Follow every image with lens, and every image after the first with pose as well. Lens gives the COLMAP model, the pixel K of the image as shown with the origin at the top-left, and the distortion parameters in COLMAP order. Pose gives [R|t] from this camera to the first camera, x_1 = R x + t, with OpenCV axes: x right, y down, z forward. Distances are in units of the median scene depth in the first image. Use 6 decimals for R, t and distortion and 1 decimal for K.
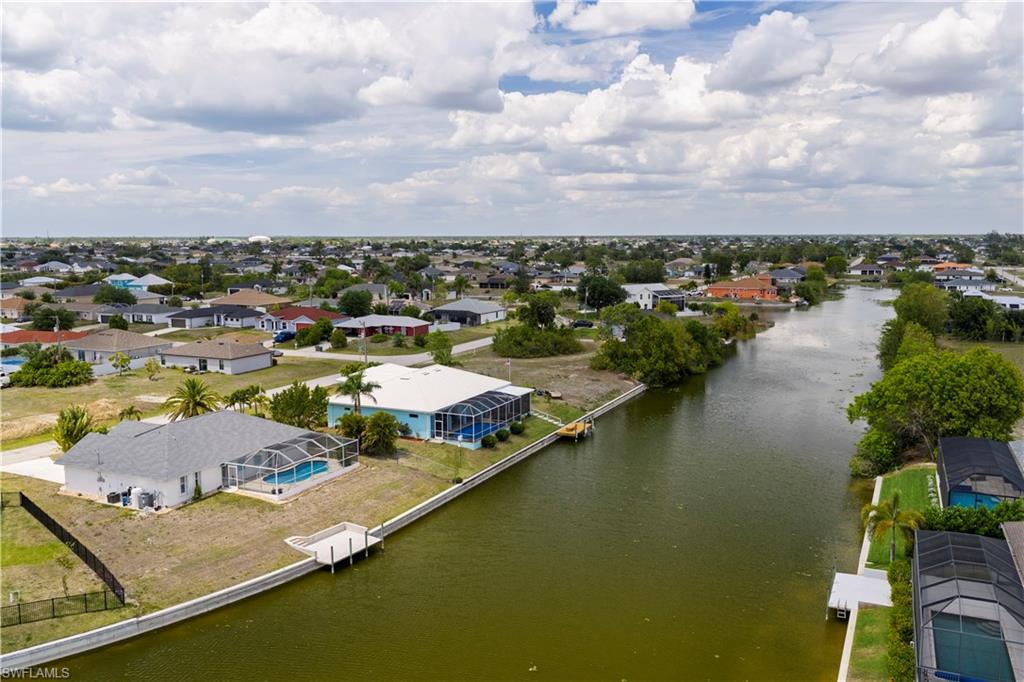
lens RADIAL K [[848.0, 0, 513.8], [0, 848.0, 339.1], [0, 0, 1]] dist [0.015000, -0.021402]
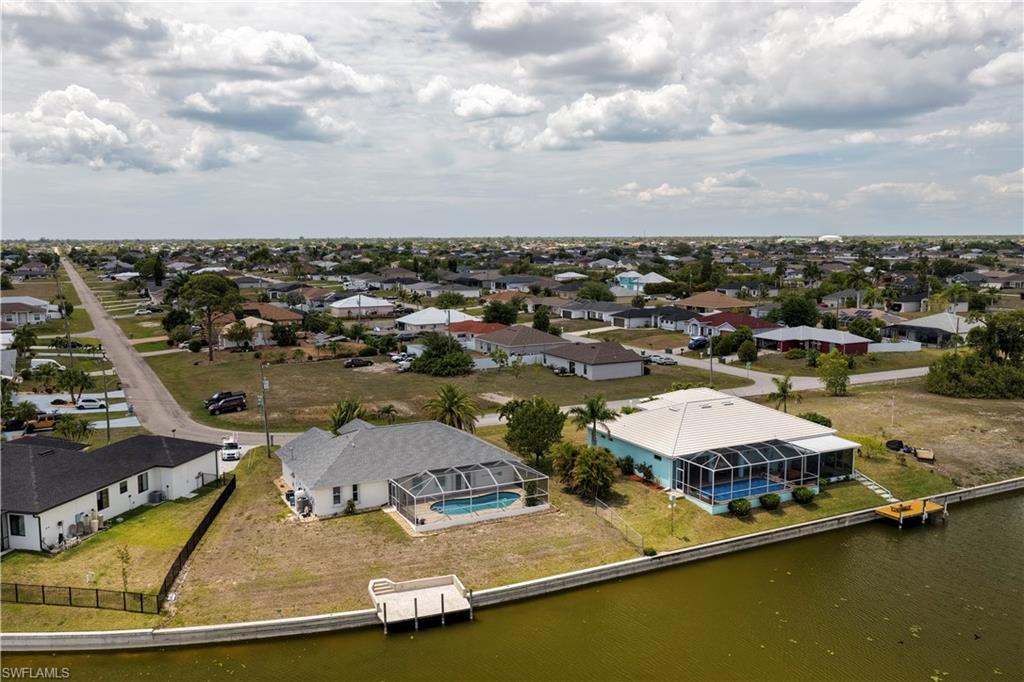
lens RADIAL K [[847.0, 0, 514.4], [0, 847.0, 355.0], [0, 0, 1]] dist [-0.000213, 0.005000]
pose [[0.793837, 0.083755, -0.602335, 0.278479], [-0.072040, 0.996448, 0.043612, -0.036243], [0.603848, 0.008771, 0.797051, 0.296380]]
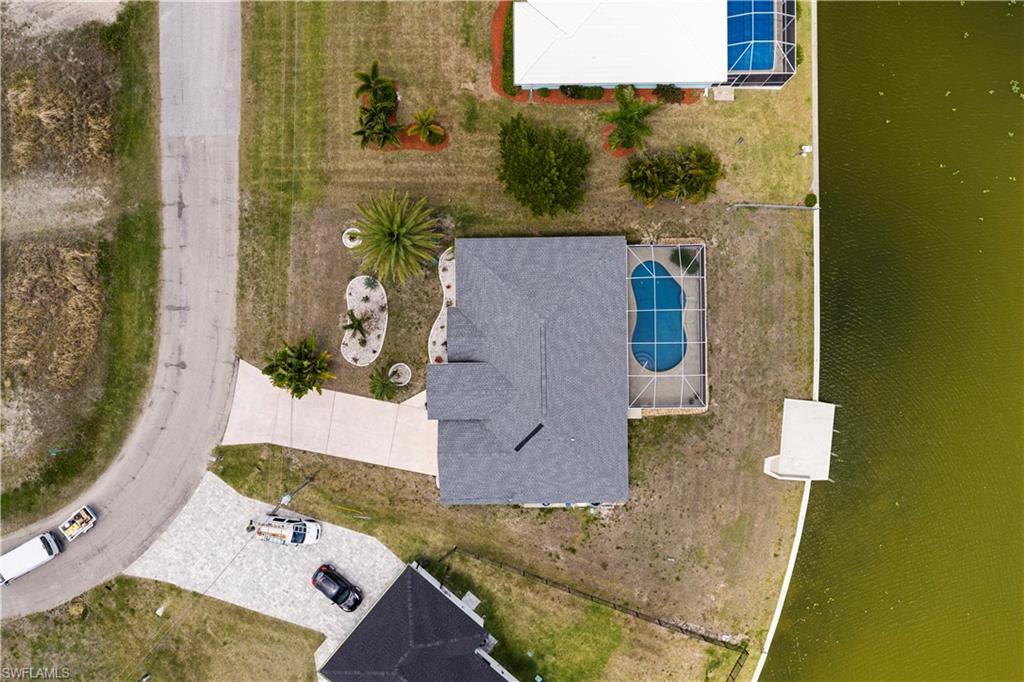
lens RADIAL K [[848.0, 0, 513.8], [0, 848.0, 339.1], [0, 0, 1]] dist [0.015000, -0.021402]
pose [[0.898472, -0.439003, 0.004887, -0.359708], [0.049277, 0.111901, 0.992497, -0.587716], [-0.436256, -0.891490, 0.122173, 0.881103]]
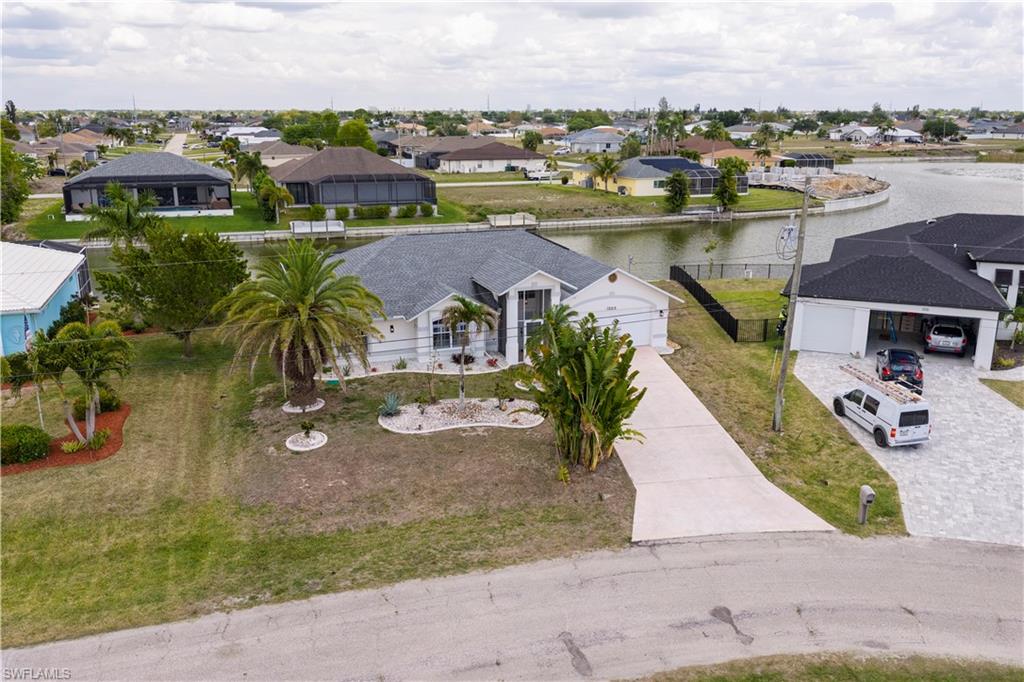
lens RADIAL K [[848.0, 0, 513.8], [0, 848.0, 339.1], [0, 0, 1]] dist [0.015000, -0.021402]
pose [[-0.698771, -0.181247, 0.692003, -0.750452], [0.089940, 0.937433, 0.336348, -0.029273], [-0.709669, 0.297269, -0.638750, 1.267664]]
